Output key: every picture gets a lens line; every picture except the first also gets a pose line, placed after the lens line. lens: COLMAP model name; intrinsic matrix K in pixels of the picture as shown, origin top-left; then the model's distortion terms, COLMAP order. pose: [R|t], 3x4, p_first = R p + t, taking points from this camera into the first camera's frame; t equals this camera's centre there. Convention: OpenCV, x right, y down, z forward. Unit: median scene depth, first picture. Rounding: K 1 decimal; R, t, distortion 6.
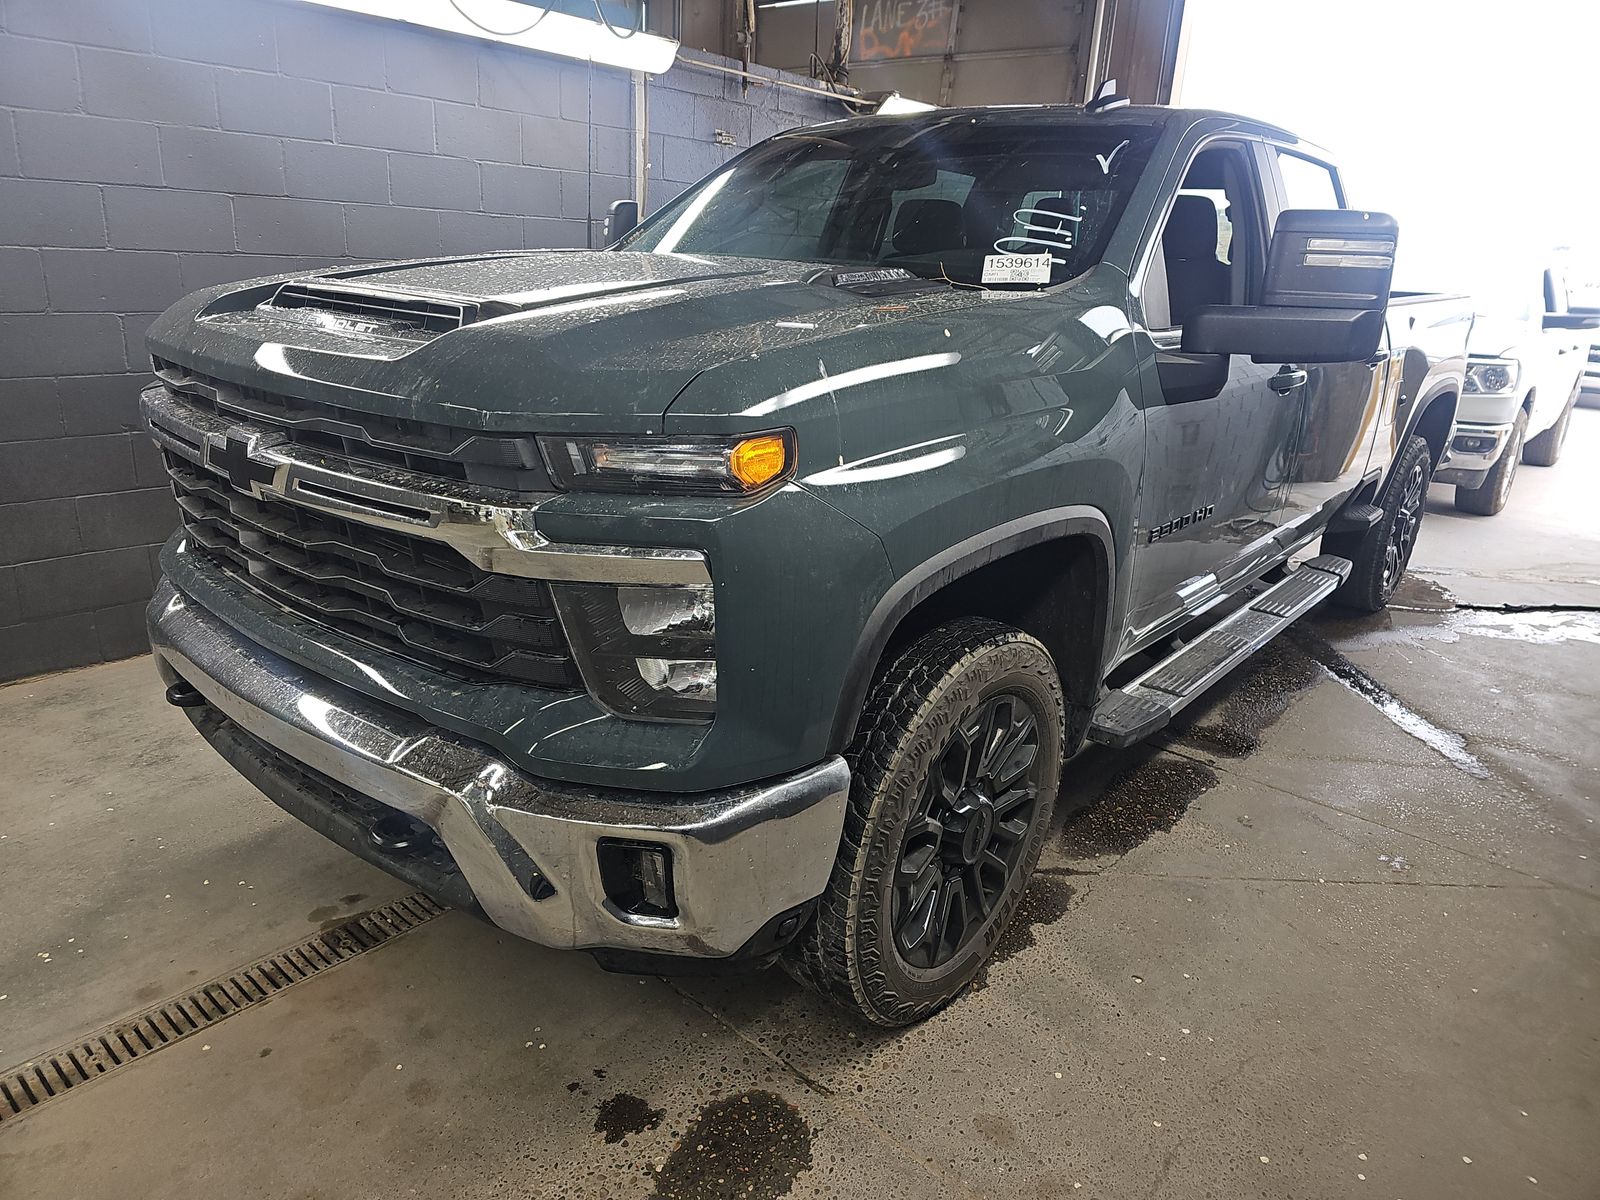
lens RADIAL K [[1071.0, 0, 800.0], [0, 1071.0, 600.0], [0, 0, 1]] dist [0.005702, 0.001176]
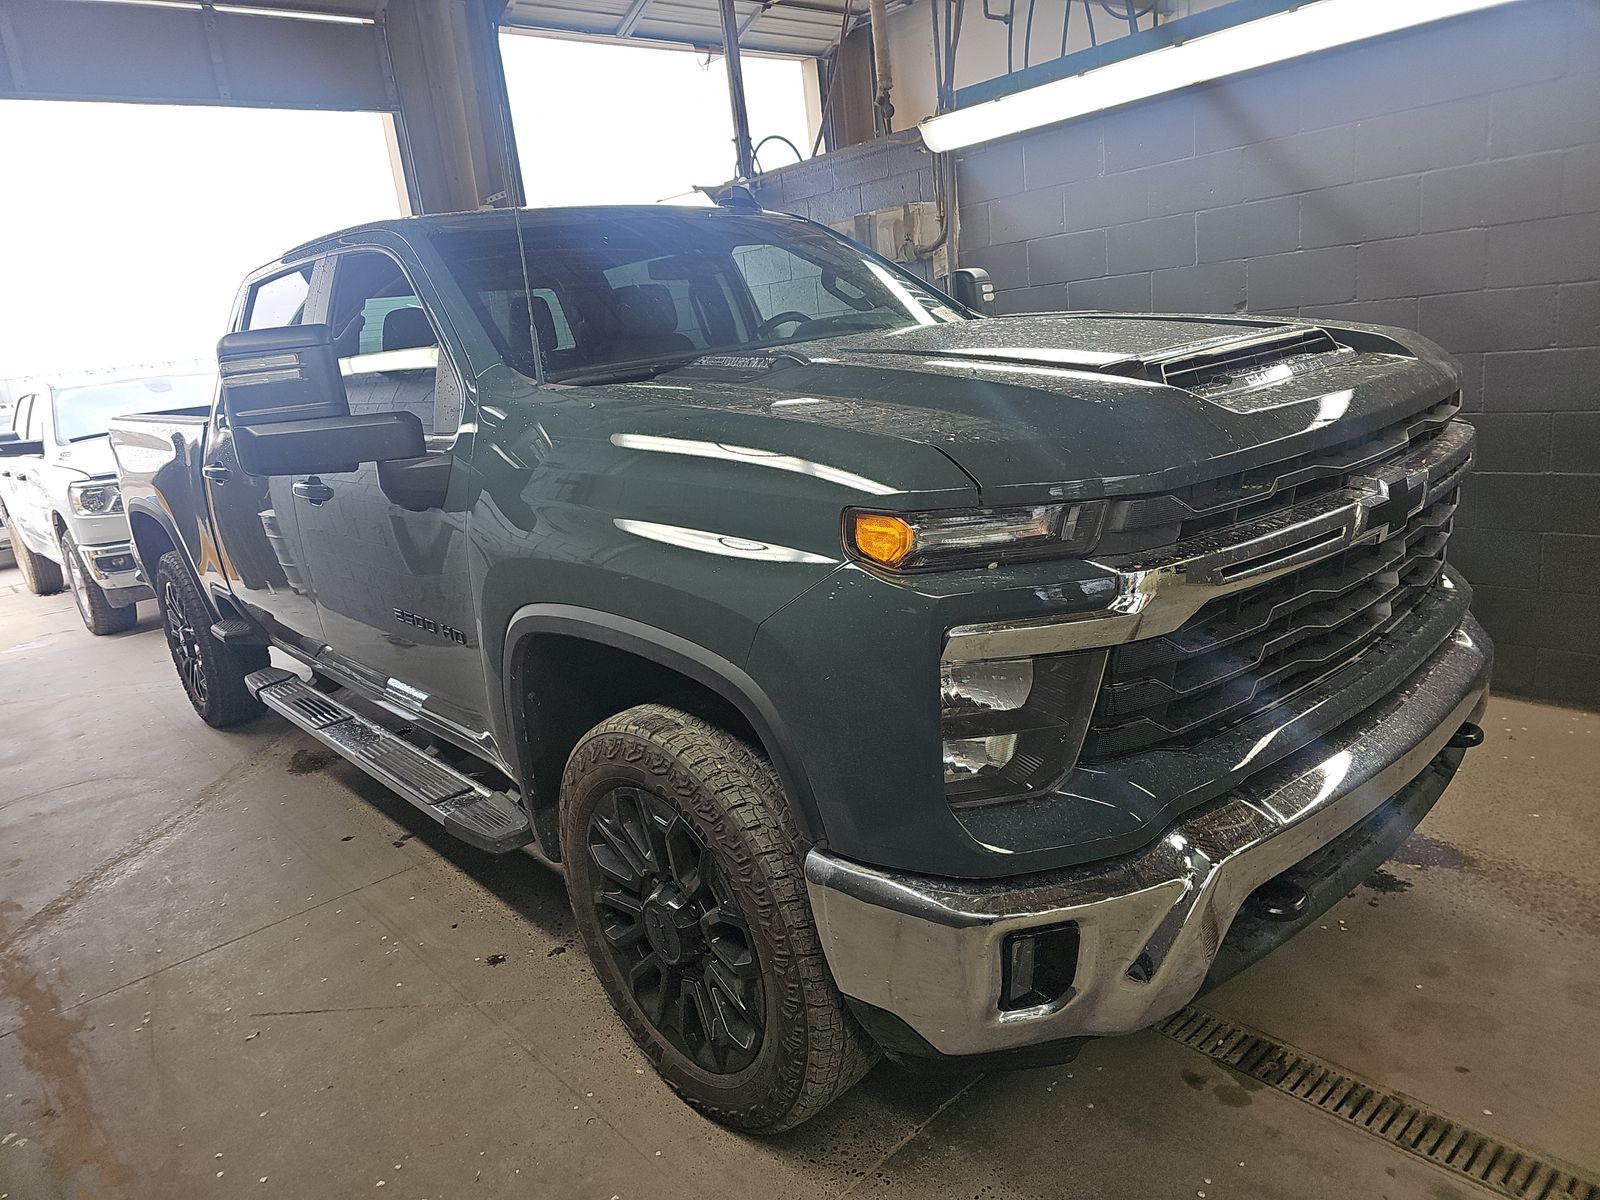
lens RADIAL K [[1064.7, 0, 800.0], [0, 1064.7, 600.0], [0, 0, 1]] dist [-0.005452, -0.000450]
pose [[0.092215, -0.264747, 0.959899, -1.346436], [0.368912, 0.904487, 0.214024, -0.408462], [-0.924878, 0.334382, 0.181076, 1.197572]]
